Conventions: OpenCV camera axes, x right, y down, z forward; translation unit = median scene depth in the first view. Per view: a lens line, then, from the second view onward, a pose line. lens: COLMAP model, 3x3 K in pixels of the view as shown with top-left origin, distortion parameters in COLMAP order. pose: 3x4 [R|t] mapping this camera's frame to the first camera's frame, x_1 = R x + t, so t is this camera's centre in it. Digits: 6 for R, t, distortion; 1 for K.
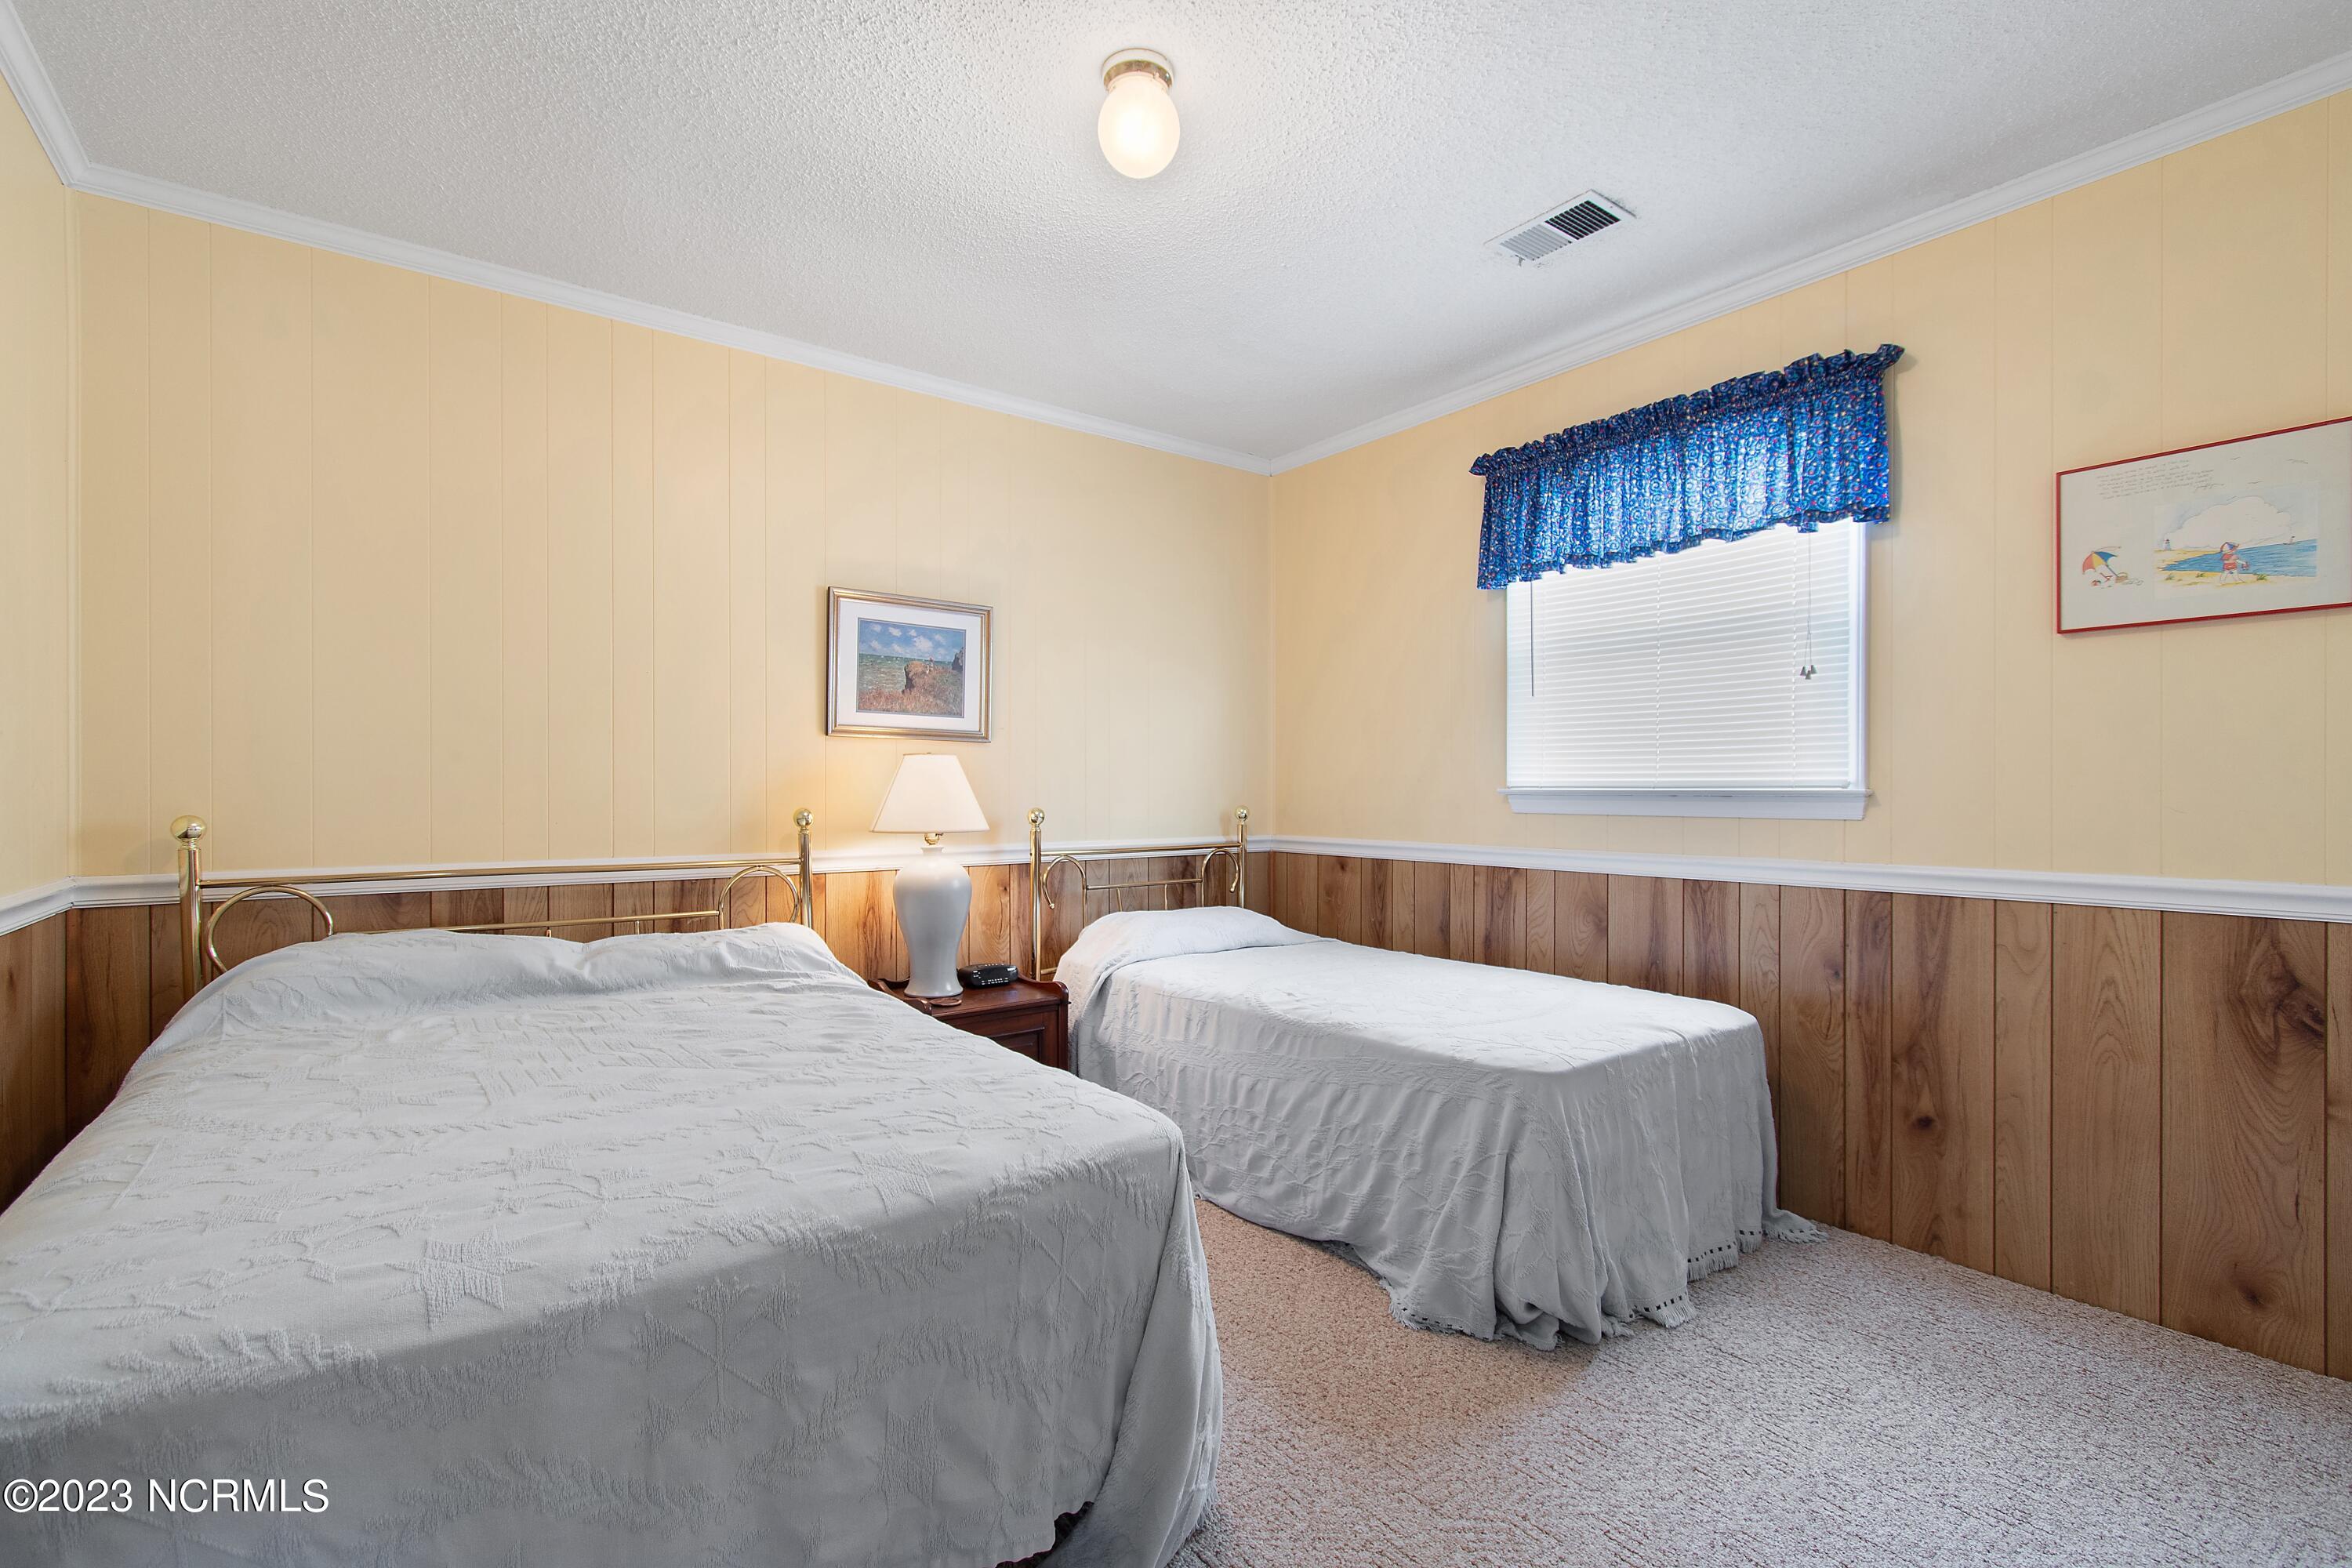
lens RADIAL K [[1033.1, 0, 1171.7], [0, 1033.1, 782.8], [0, 0, 1]] dist [0.005520, -0.000520]
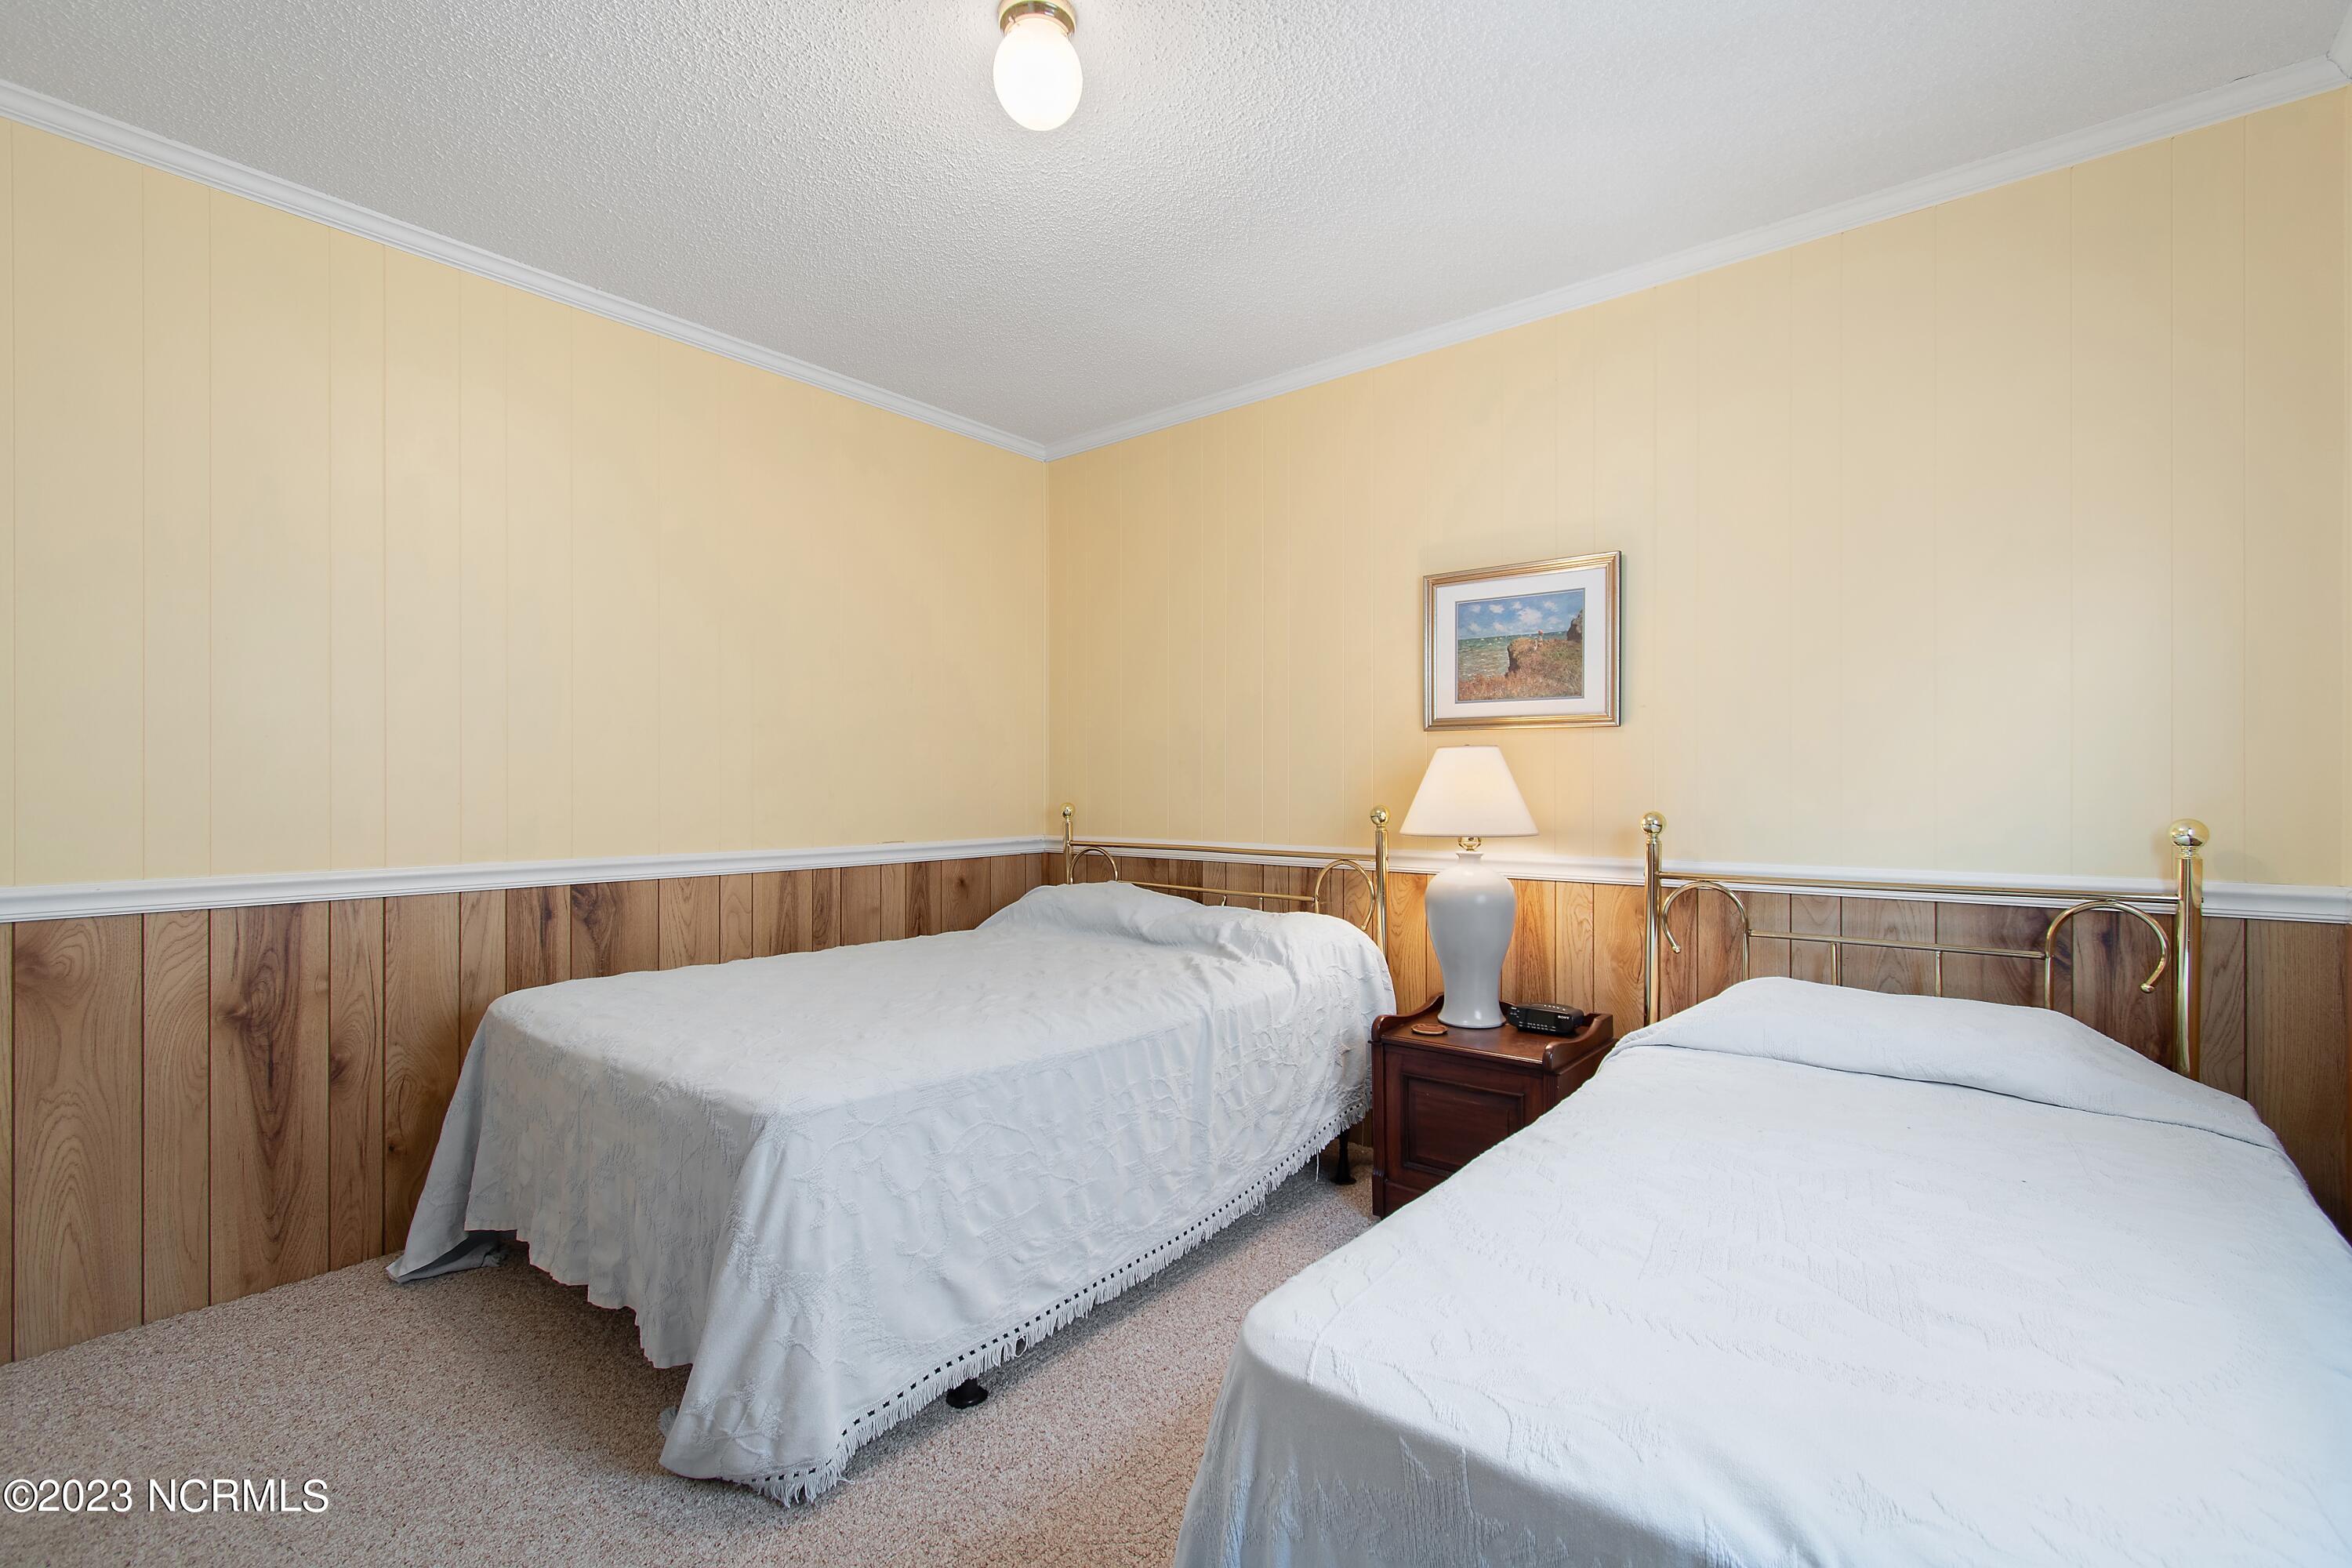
lens RADIAL K [[1033.1, 0, 1177.4], [0, 1033.1, 779.2], [0, 0, 1]] dist [0.005520, -0.000520]
pose [[0.258056, -0.007707, -0.966099, 0.495880], [0.007029, 0.999957, -0.006099, 0.003144], [0.966104, -0.005217, 0.258099, 0.488807]]
